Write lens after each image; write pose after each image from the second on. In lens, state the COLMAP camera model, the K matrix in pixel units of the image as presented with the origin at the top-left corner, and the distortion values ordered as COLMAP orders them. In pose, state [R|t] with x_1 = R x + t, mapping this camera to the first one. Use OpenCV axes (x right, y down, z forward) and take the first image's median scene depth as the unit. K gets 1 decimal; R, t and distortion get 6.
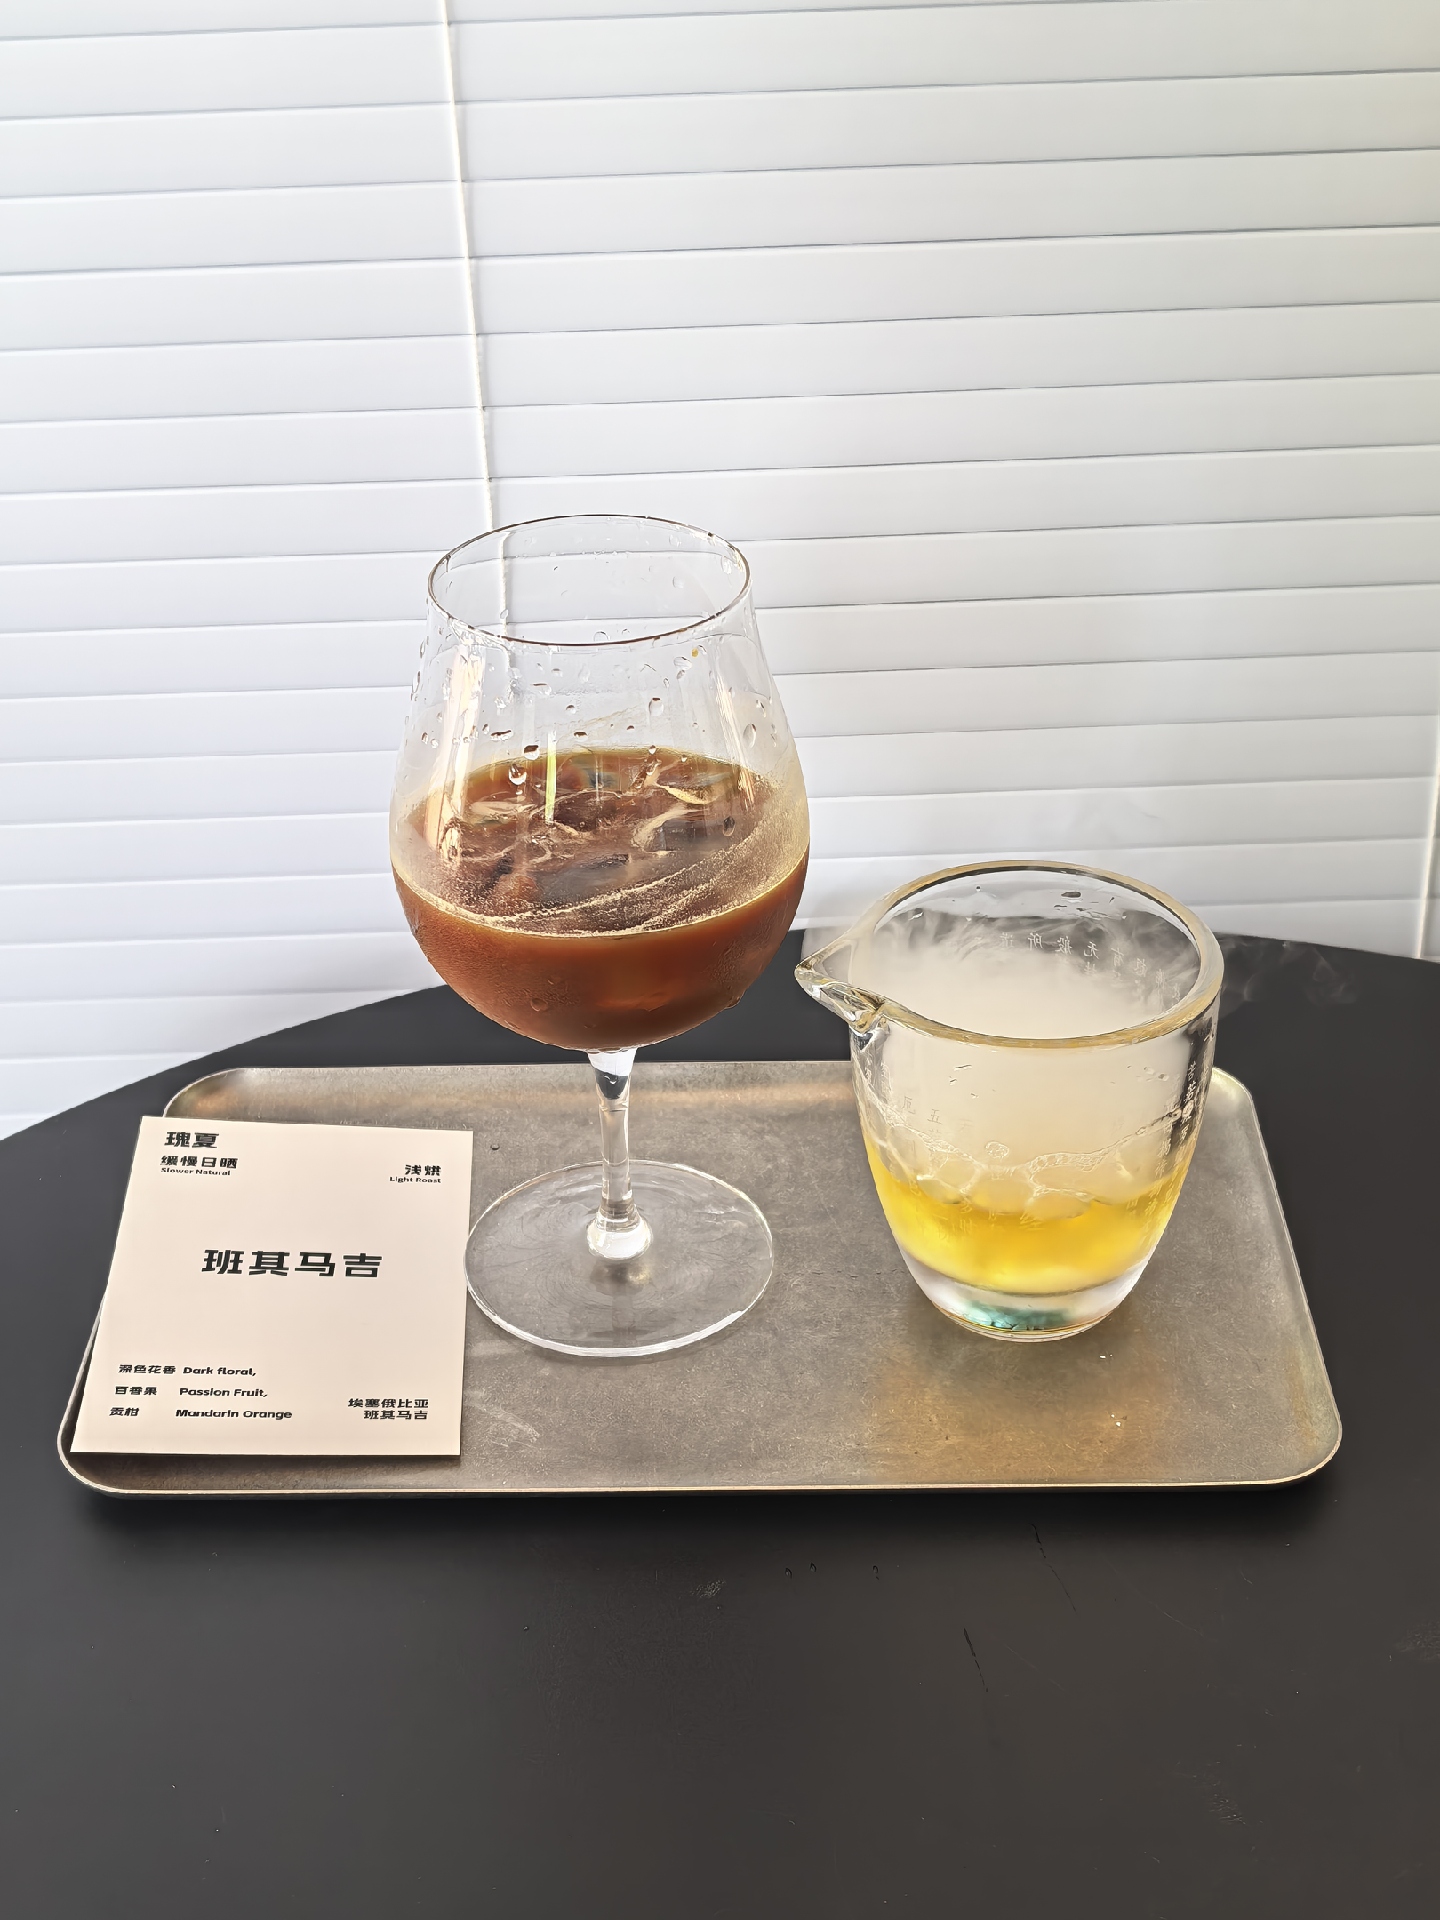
lens RADIAL K [[2664.7, 0, 720.0], [0, 2664.7, 960.0], [0, 0, 1]] dist [0.033665, 0.043072]
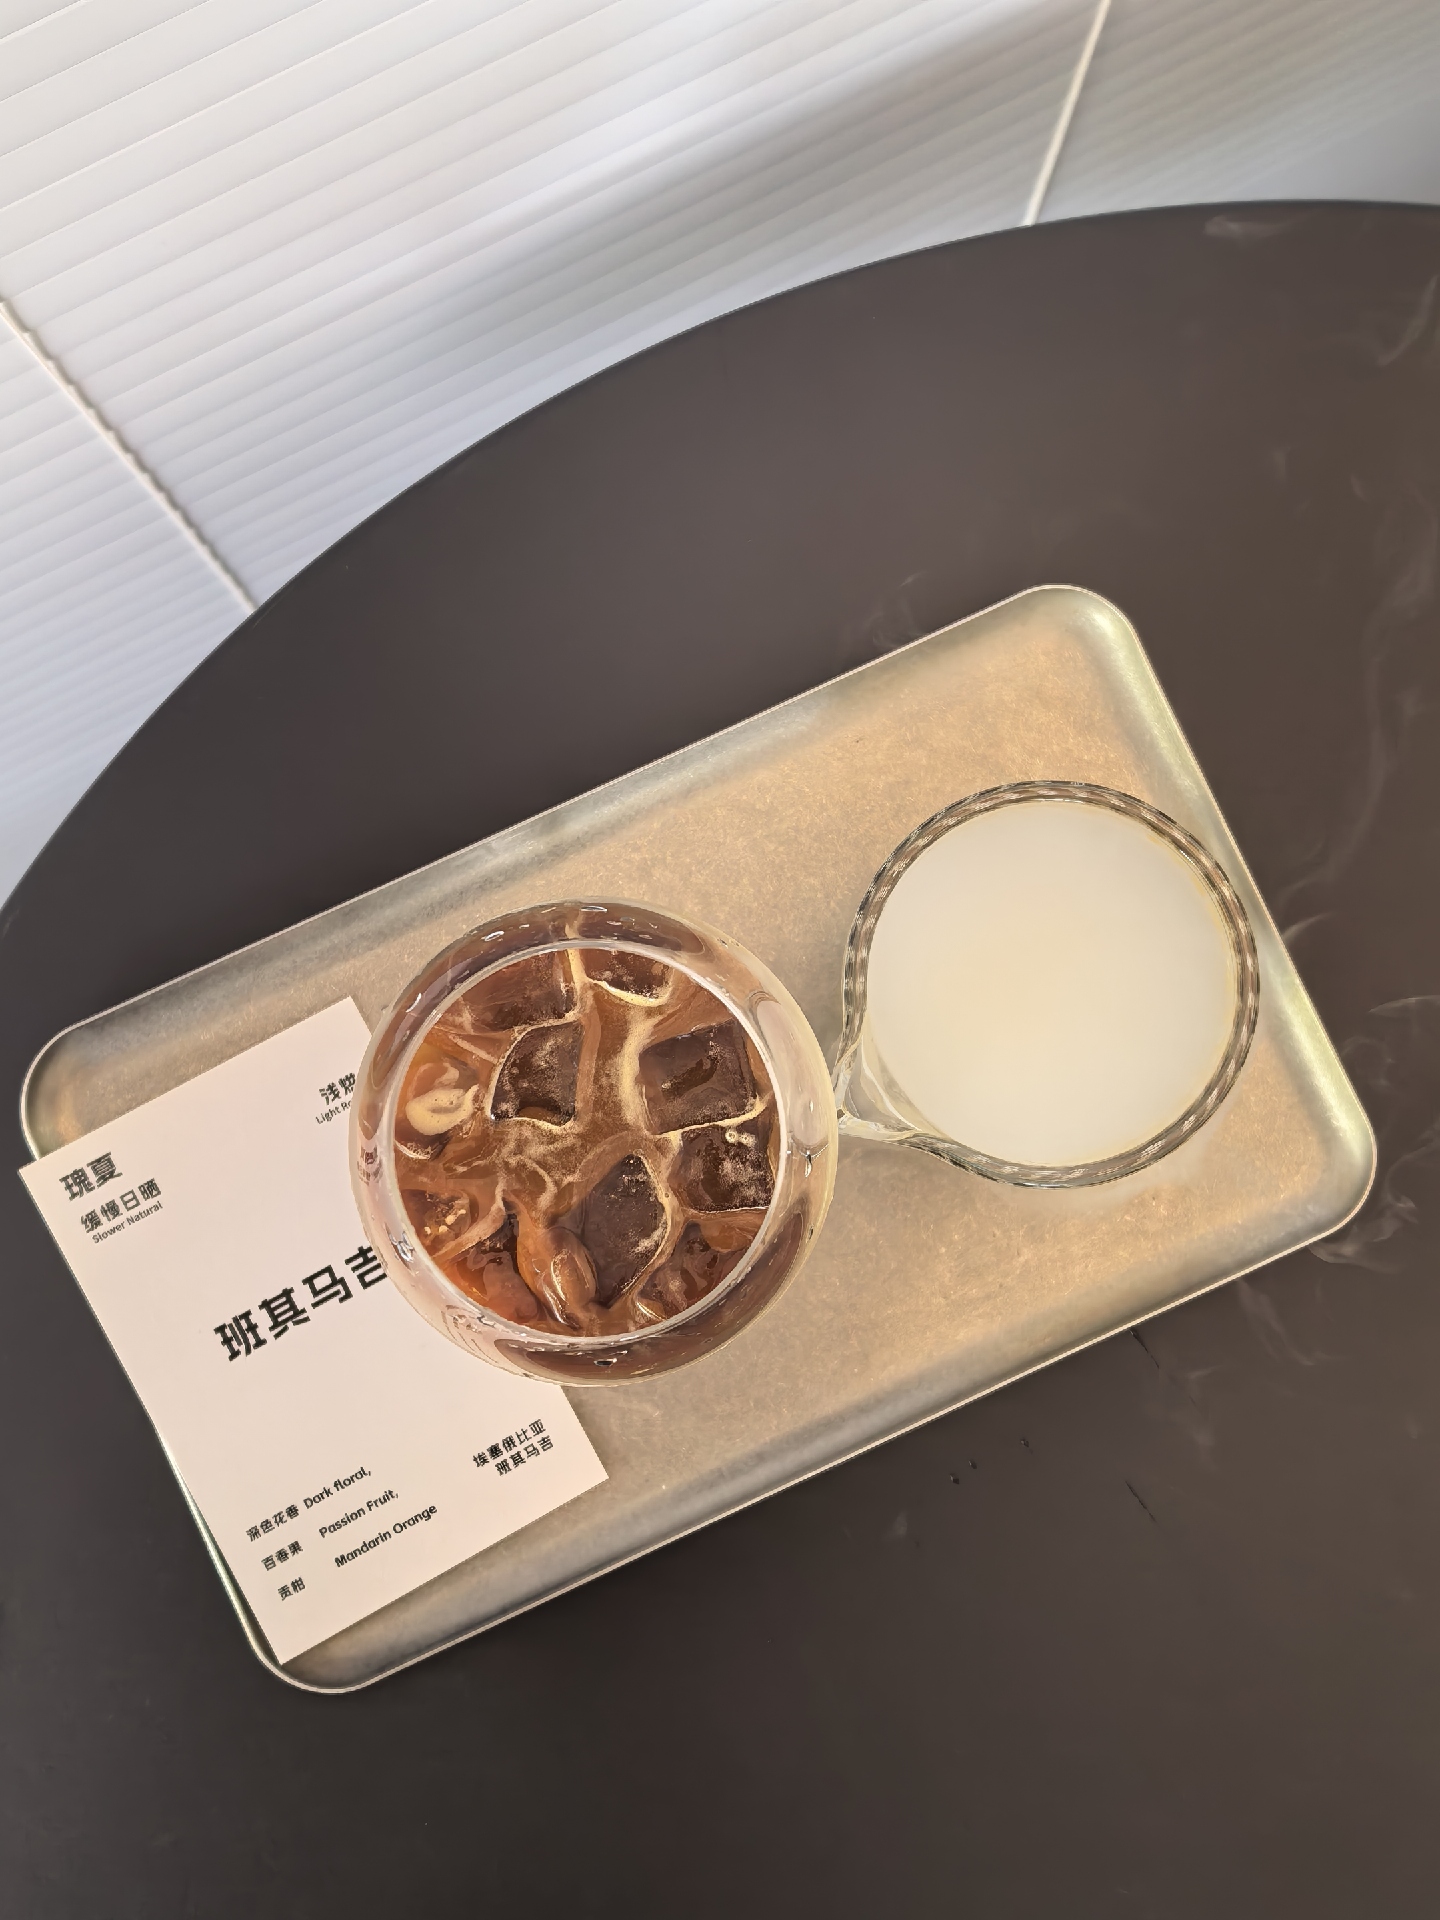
lens RADIAL K [[2664.7, 0, 720.0], [0, 2664.7, 960.0], [0, 0, 1]] dist [0.033665, 0.043072]
pose [[0.903187, -0.424352, 0.064637, -0.038624], [0.196991, 0.543555, 0.815930, -0.742365], [-0.381375, -0.724205, 0.574526, 0.513808]]
